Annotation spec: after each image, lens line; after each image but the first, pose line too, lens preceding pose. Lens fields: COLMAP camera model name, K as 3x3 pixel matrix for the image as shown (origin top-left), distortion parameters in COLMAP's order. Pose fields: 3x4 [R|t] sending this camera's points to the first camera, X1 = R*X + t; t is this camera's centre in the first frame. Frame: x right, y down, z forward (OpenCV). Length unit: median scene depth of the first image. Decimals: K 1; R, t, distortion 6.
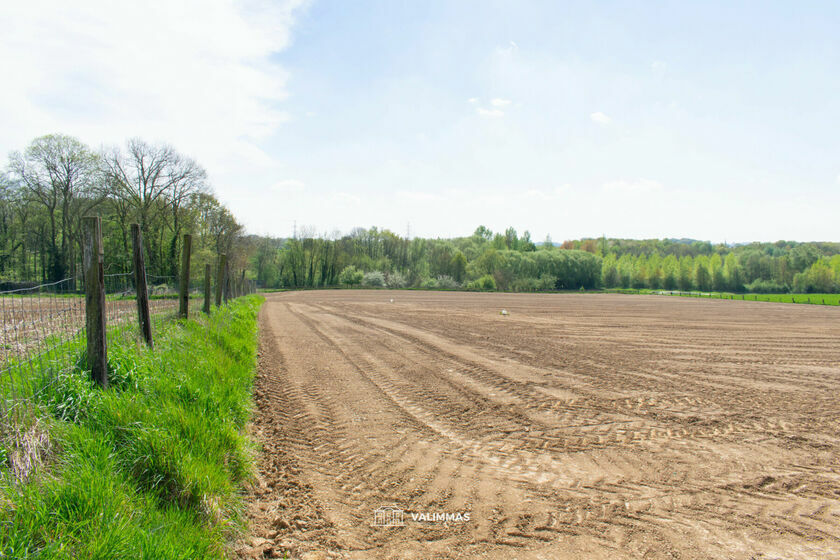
lens RADIAL K [[641.1, 0, 417.0], [0, 641.1, 279.4], [0, 0, 1]] dist [0.003270, 0.009535]
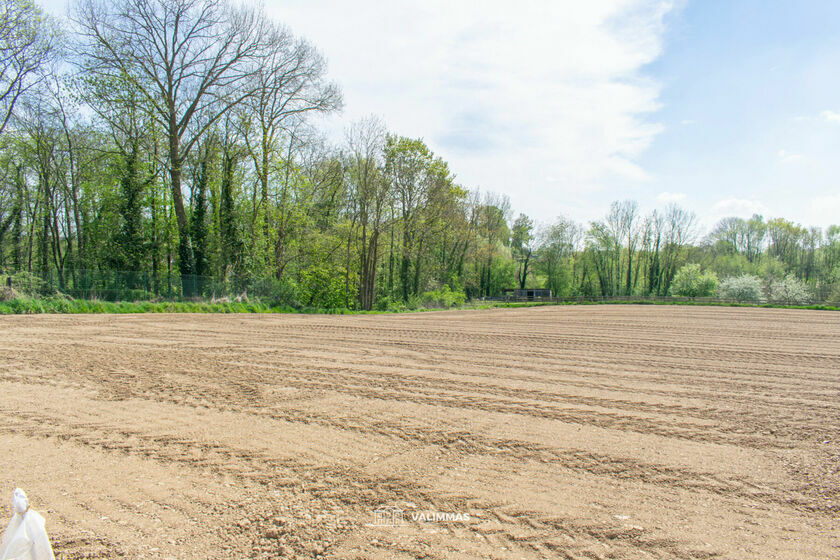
lens RADIAL K [[641.1, 0, 417.0], [0, 641.1, 279.4], [0, 0, 1]] dist [0.003270, 0.009535]
pose [[0.839509, -0.003109, -0.543336, -0.001024], [-0.012398, 0.999614, -0.024876, 0.008104], [0.543204, 0.027619, 0.839146, 0.360226]]
